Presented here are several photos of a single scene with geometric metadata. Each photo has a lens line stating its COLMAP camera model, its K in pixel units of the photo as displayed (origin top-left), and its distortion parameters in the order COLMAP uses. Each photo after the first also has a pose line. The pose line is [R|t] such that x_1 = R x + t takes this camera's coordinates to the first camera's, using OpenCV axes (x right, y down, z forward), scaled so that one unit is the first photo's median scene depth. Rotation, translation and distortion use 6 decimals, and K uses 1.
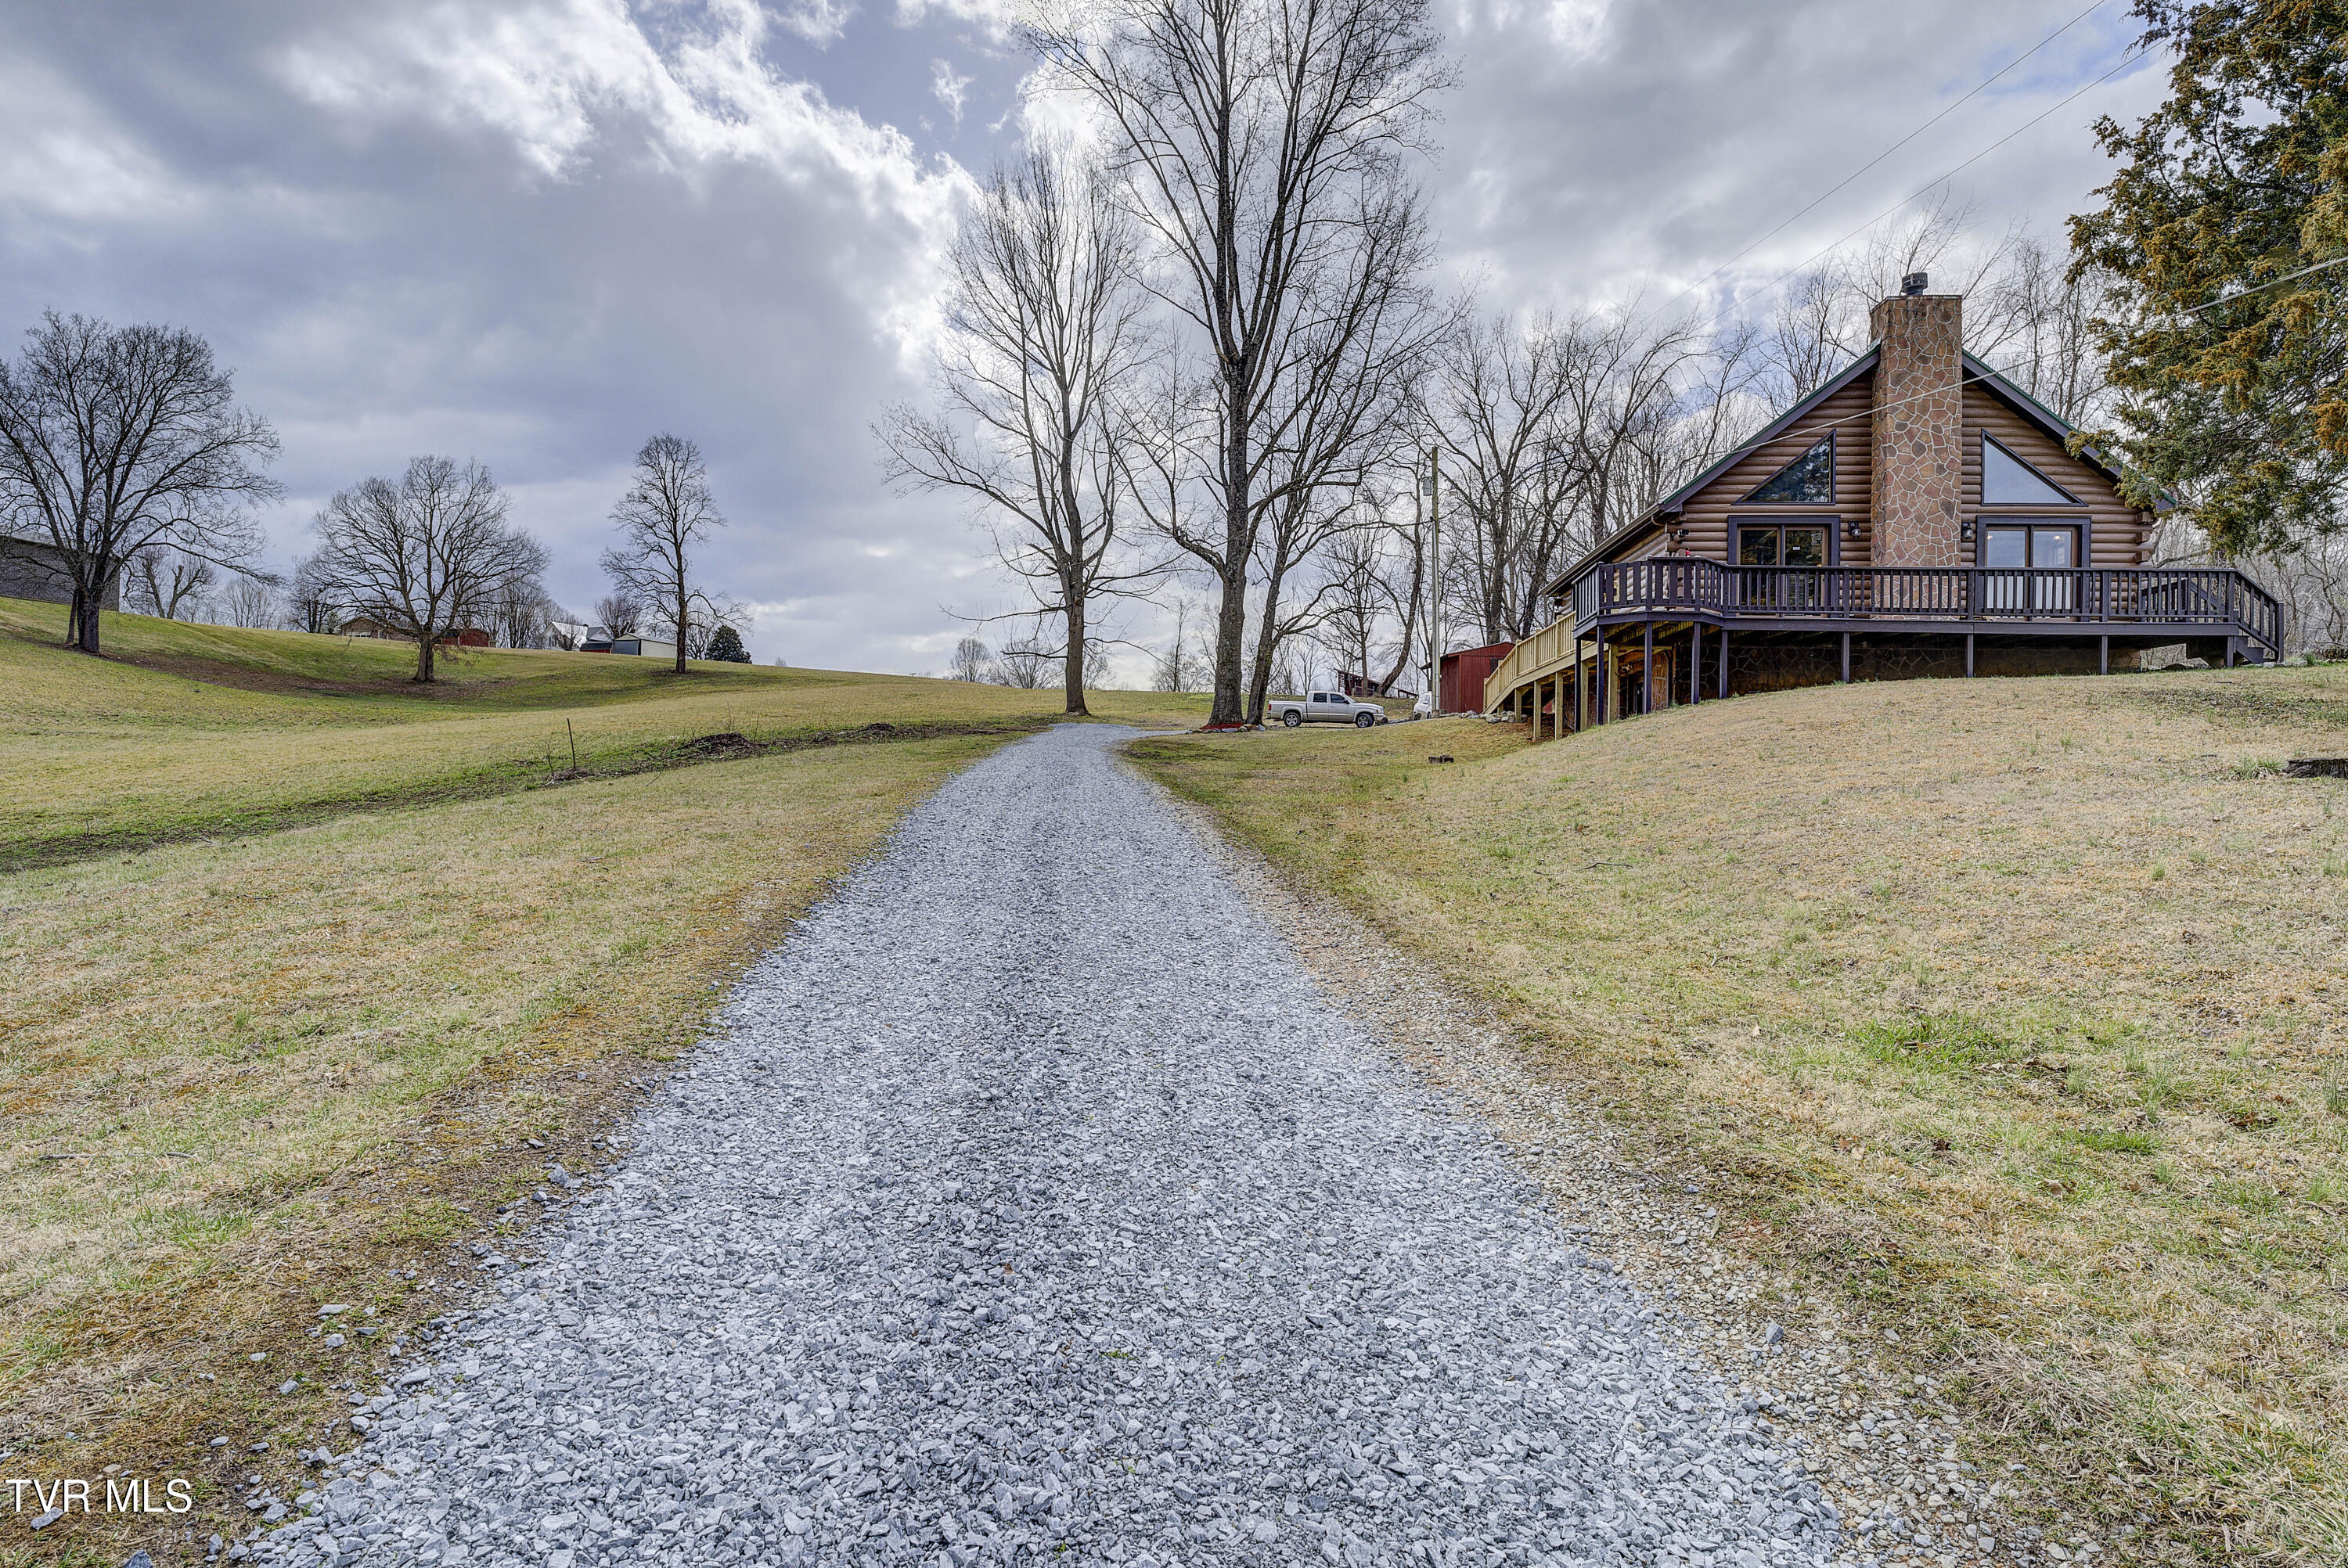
lens RADIAL K [[1332.8, 0, 1188.6], [0, 1332.8, 777.2], [0, 0, 1]] dist [-0.004166, -0.000477]
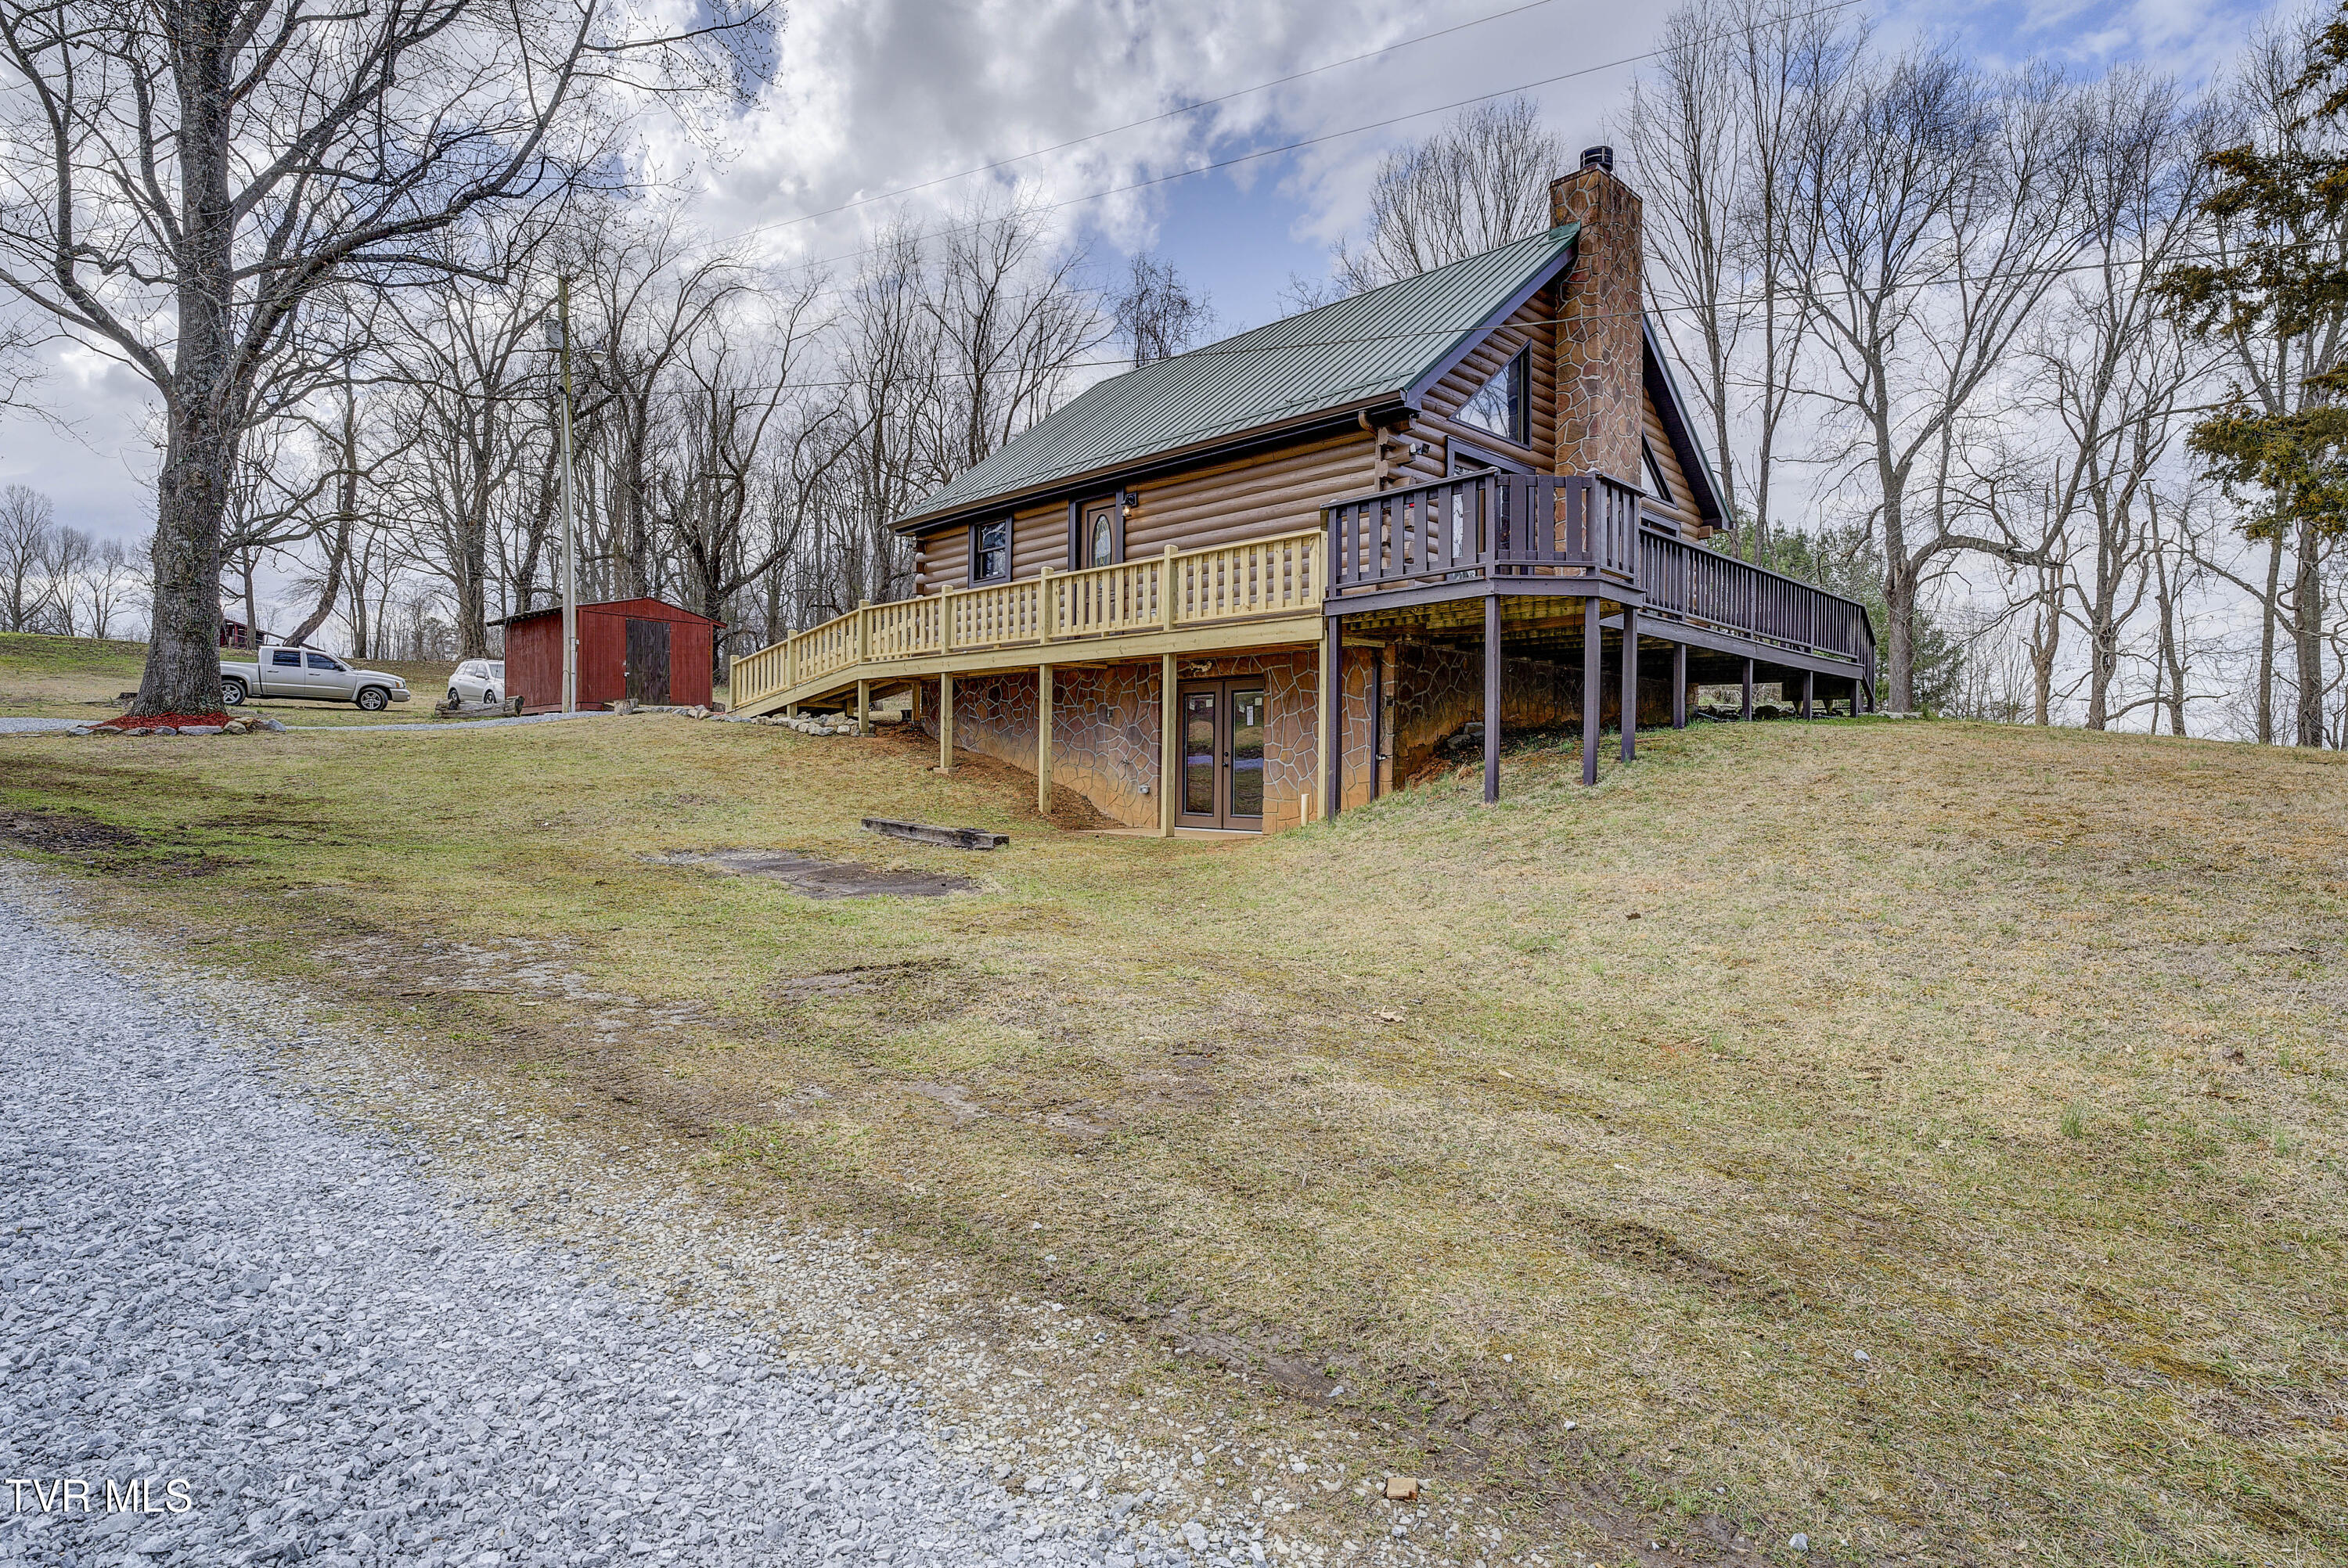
lens RADIAL K [[1144.5, 0, 1064.7], [0, 1144.5, 746.9], [0, 0, 1]] dist [0.022351, 0.000218]
pose [[0.672094, 0.000472, 0.740466, -0.066119], [-0.010700, 0.999902, 0.009075, -0.035509], [-0.740388, -0.014022, 0.672033, 0.488138]]
